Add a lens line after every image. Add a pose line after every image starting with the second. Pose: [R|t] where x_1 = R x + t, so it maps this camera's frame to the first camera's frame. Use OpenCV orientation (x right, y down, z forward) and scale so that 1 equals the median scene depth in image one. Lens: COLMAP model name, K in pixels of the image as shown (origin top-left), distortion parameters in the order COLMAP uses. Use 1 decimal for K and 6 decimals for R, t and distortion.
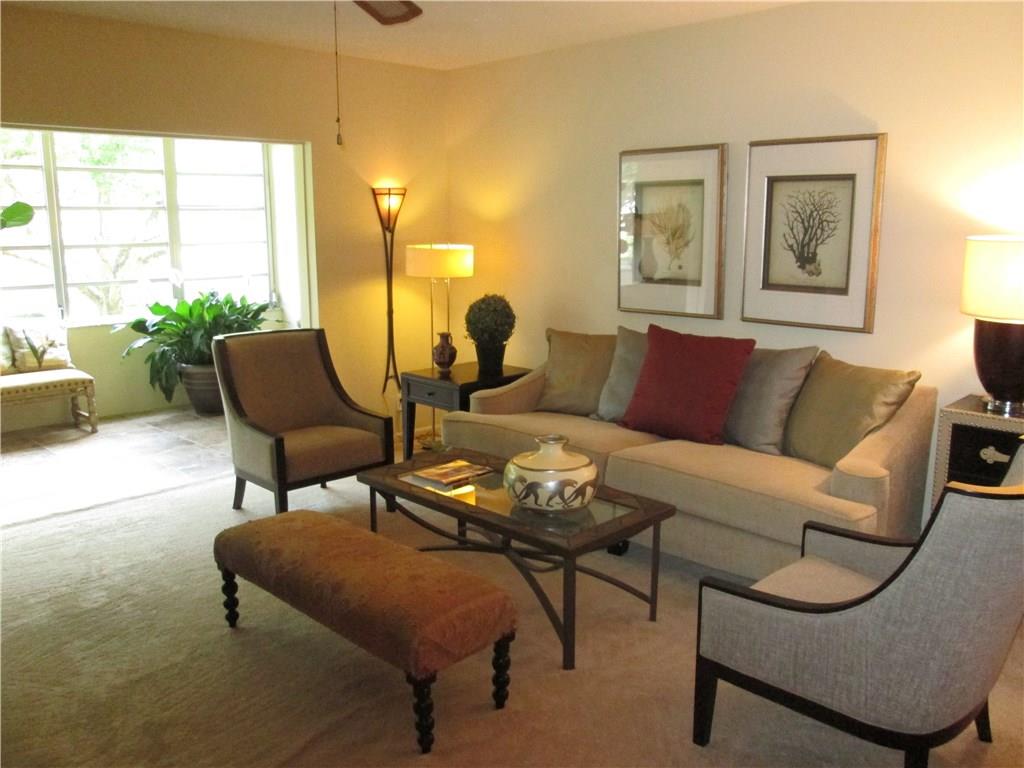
lens RADIAL K [[852.2, 0, 514.5], [0, 852.2, 378.0], [0, 0, 1]] dist [-0.052936, 0.023304]
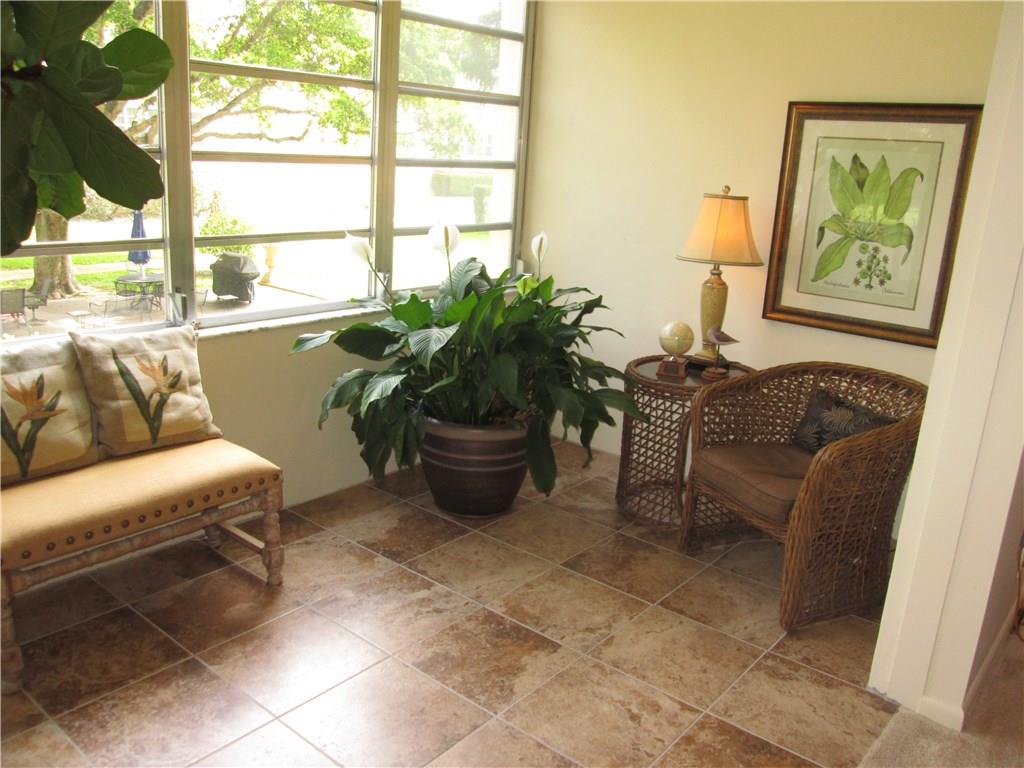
lens RADIAL K [[852.2, 0, 510.6], [0, 852.2, 379.8], [0, 0, 1]] dist [-0.052936, 0.023304]
pose [[0.995239, 0.031538, 0.092217, -0.424959], [-0.039509, 0.995517, 0.085932, -0.087291], [-0.089093, -0.089166, 0.992024, 0.560739]]
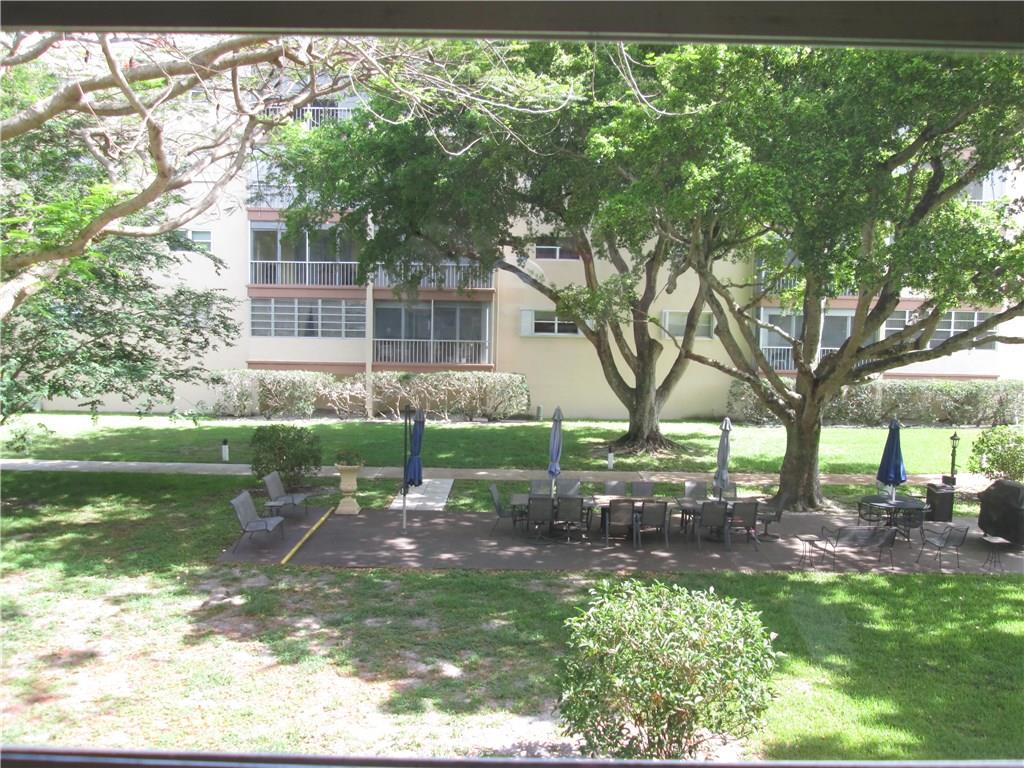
lens RADIAL K [[852.2, 0, 506.3], [0, 852.2, 393.5], [0, 0, 1]] dist [-0.052936, 0.023304]
pose [[0.706976, 0.063777, -0.704356, -0.486780], [-0.140058, 0.988827, -0.051044, -0.180381], [0.693231, 0.134738, 0.708009, 1.020628]]
